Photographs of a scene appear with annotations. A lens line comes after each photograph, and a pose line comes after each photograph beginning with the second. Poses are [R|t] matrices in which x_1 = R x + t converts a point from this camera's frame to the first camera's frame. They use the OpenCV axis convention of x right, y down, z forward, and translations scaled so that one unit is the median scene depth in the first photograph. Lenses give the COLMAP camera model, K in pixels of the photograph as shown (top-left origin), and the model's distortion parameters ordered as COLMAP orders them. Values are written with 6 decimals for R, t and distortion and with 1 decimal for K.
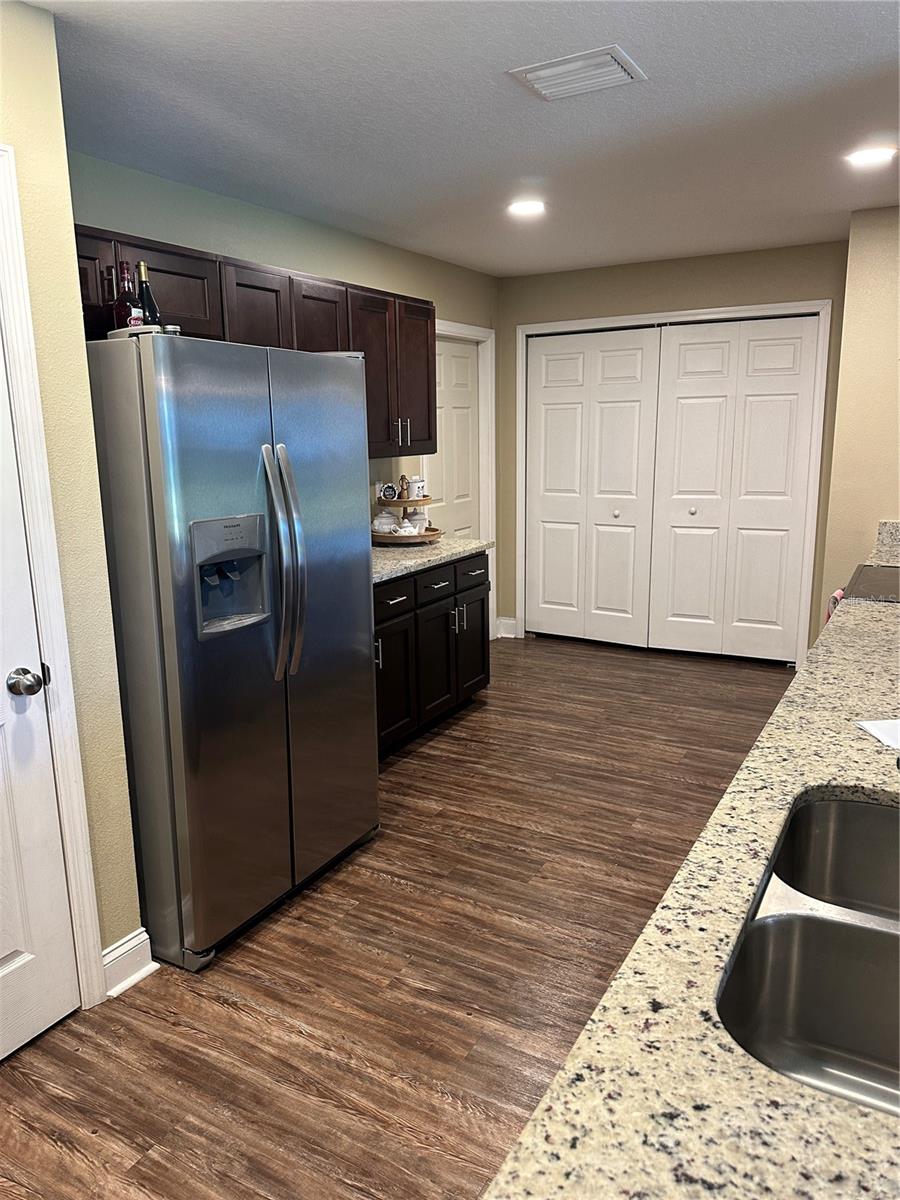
lens RADIAL K [[846.6, 0, 450.0], [0, 846.6, 600.0], [0, 0, 1]] dist [0.003170, 0.000647]
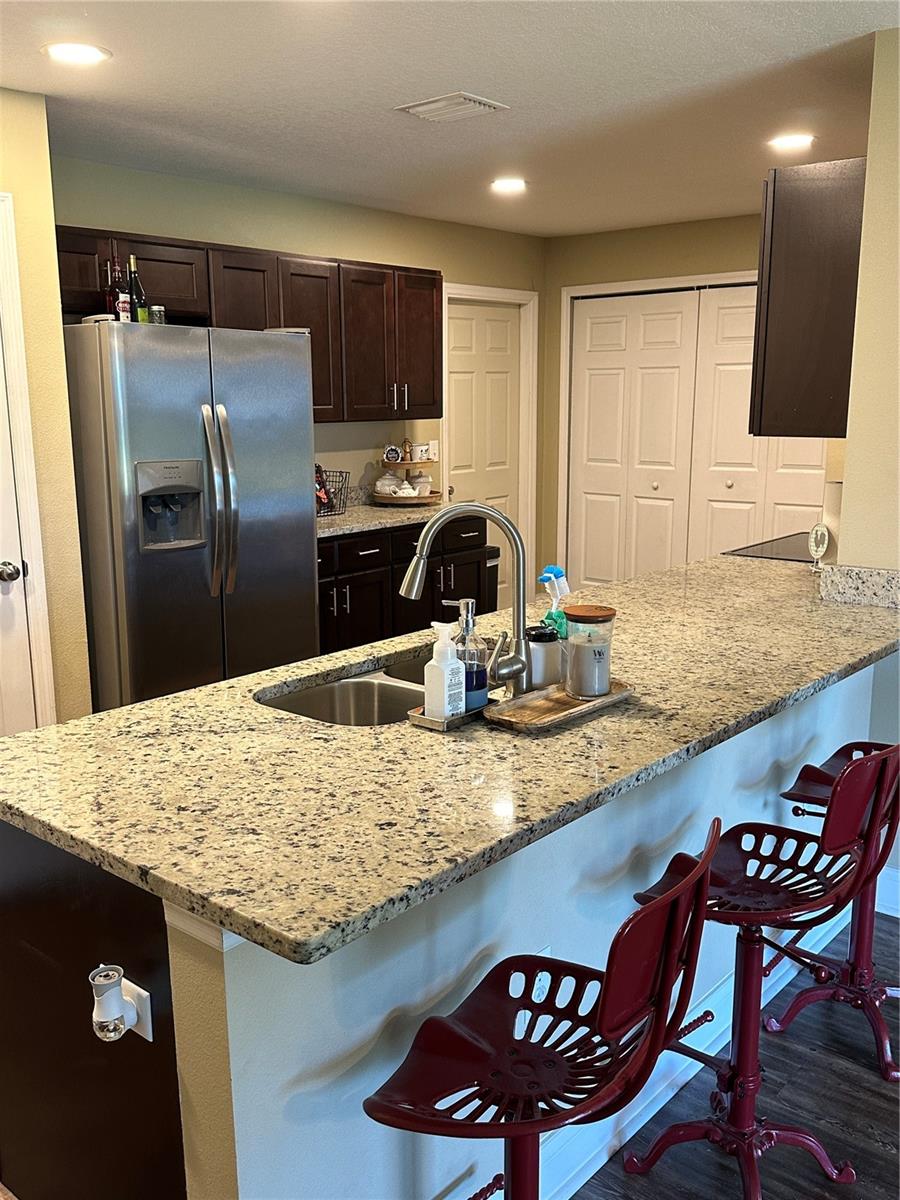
lens RADIAL K [[1062.0, 0, 450.0], [0, 1062.0, 600.0], [0, 0, 1]] dist [0.030197, -0.004422]
pose [[0.984088, 0.045367, -0.171790, 0.307969], [-0.046579, 0.998910, -0.003031, 0.068663], [0.171466, 0.010985, 0.985129, -0.359999]]
